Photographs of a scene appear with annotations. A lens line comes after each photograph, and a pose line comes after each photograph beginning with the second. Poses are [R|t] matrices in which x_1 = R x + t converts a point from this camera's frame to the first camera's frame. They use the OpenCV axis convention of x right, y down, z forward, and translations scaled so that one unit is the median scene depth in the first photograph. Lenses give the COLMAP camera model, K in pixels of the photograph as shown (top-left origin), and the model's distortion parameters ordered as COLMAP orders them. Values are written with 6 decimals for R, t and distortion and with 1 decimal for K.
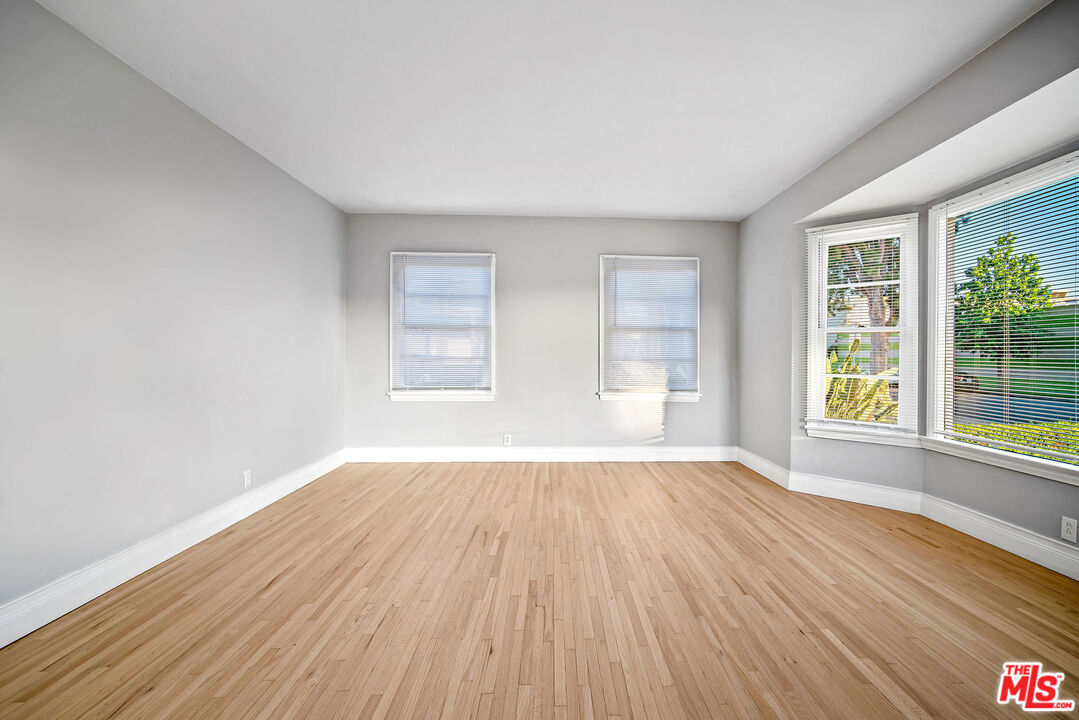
lens RADIAL K [[488.9, 0, 539.5], [0, 488.9, 360.0], [0, 0, 1]] dist [-0.005714, 0.000717]
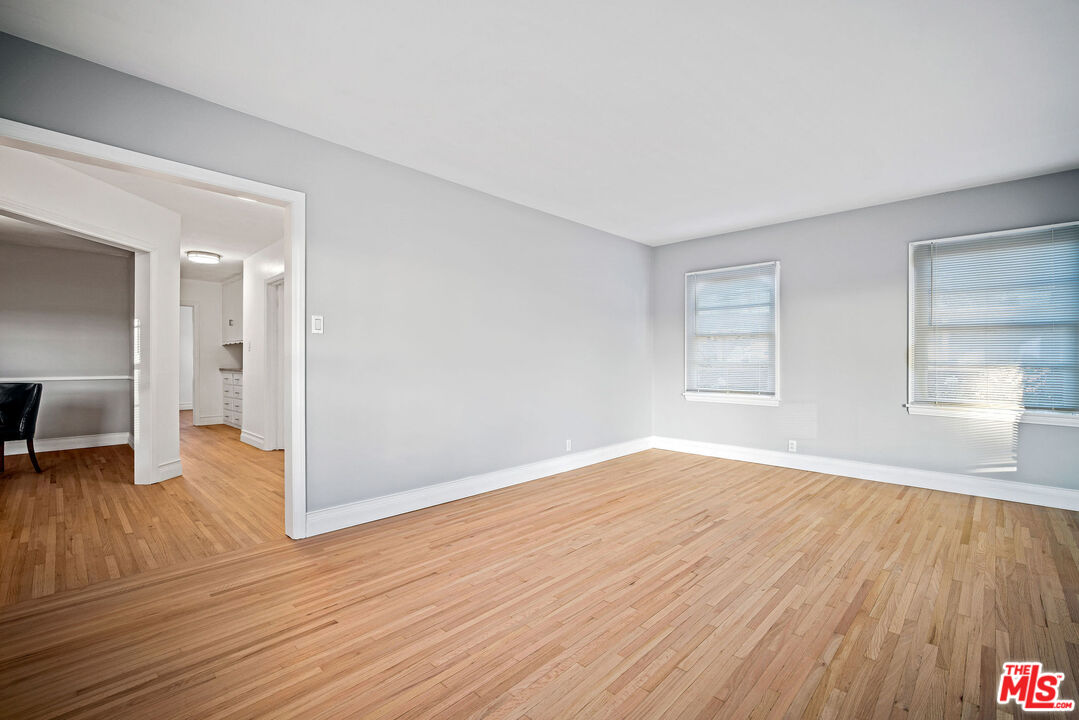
lens RADIAL K [[468.1, 0, 539.5], [0, 468.1, 360.0], [0, 0, 1]] dist [0.001133, 0.000479]
pose [[0.682979, -0.006594, -0.730408, 0.400284], [-0.001779, 0.999941, -0.010691, -0.001110], [0.730435, 0.008601, 0.682928, -0.040994]]
